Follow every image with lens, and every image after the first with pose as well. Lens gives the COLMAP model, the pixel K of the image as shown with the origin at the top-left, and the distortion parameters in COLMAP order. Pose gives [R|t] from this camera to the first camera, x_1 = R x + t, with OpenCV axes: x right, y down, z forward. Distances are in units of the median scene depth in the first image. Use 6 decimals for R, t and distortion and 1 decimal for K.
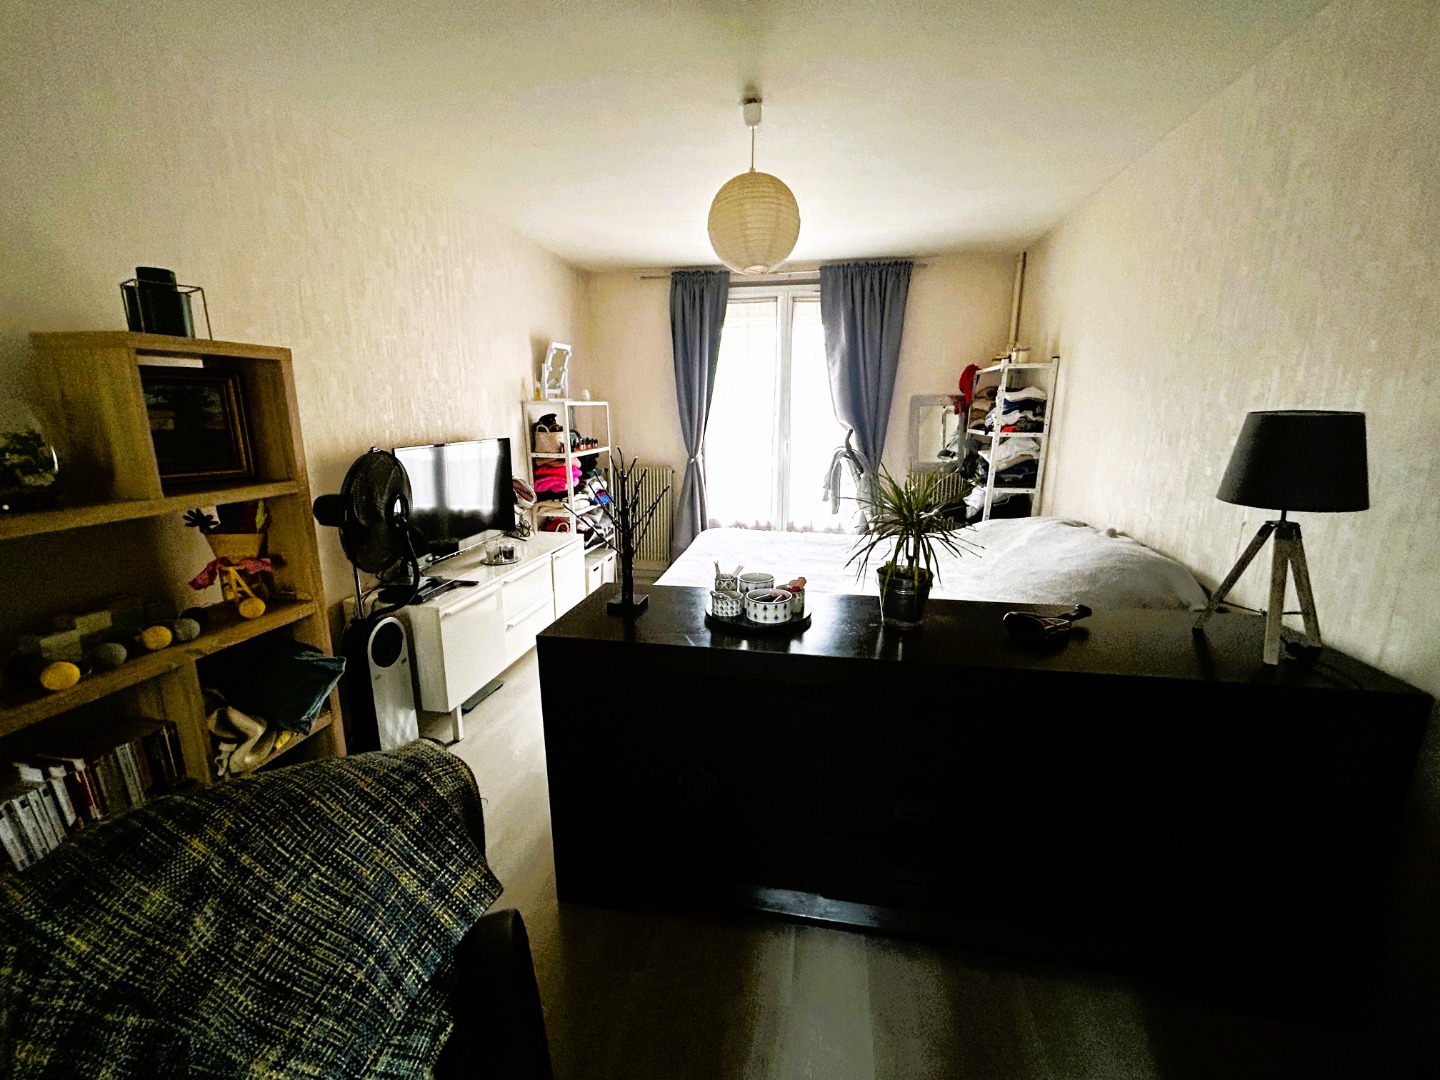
lens RADIAL K [[583.1, 0, 721.7], [0, 583.1, 539.5], [0, 0, 1]] dist [-0.001394, -0.000179]
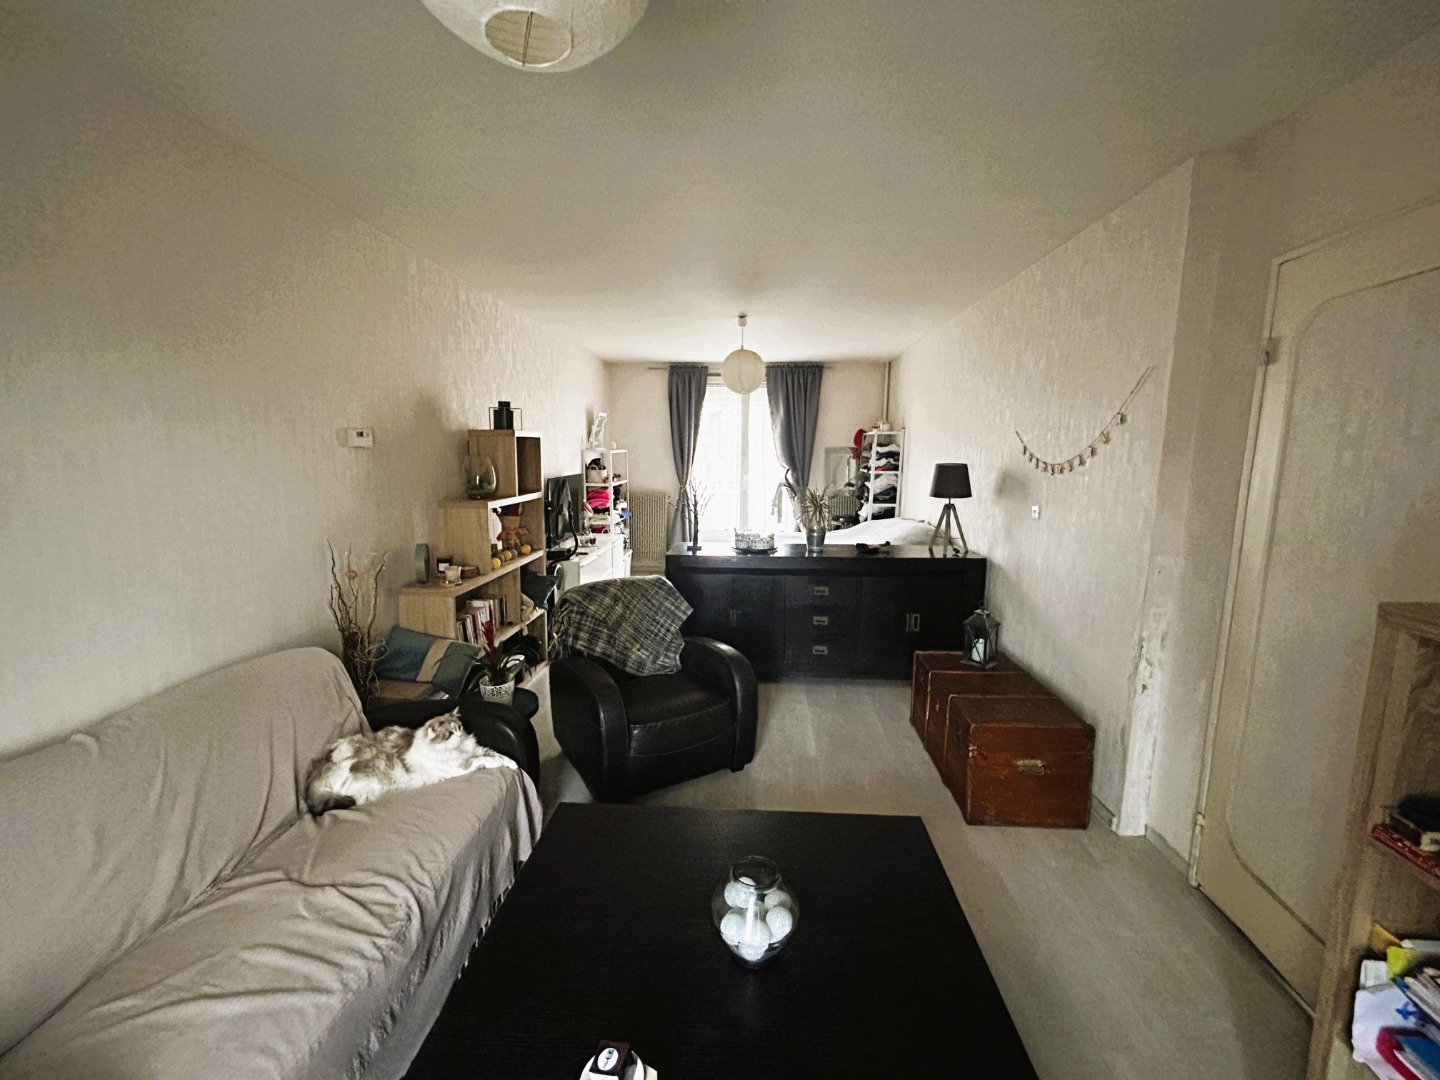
lens RADIAL K [[583.1, 0, 718.7], [0, 583.1, 540.9], [0, 0, 1]] dist [-0.001394, -0.000179]
pose [[0.994071, -0.010678, 0.108209, -0.146466], [0.017392, 0.997968, -0.061297, 0.105722], [-0.107335, 0.062816, 0.992237, -0.567869]]
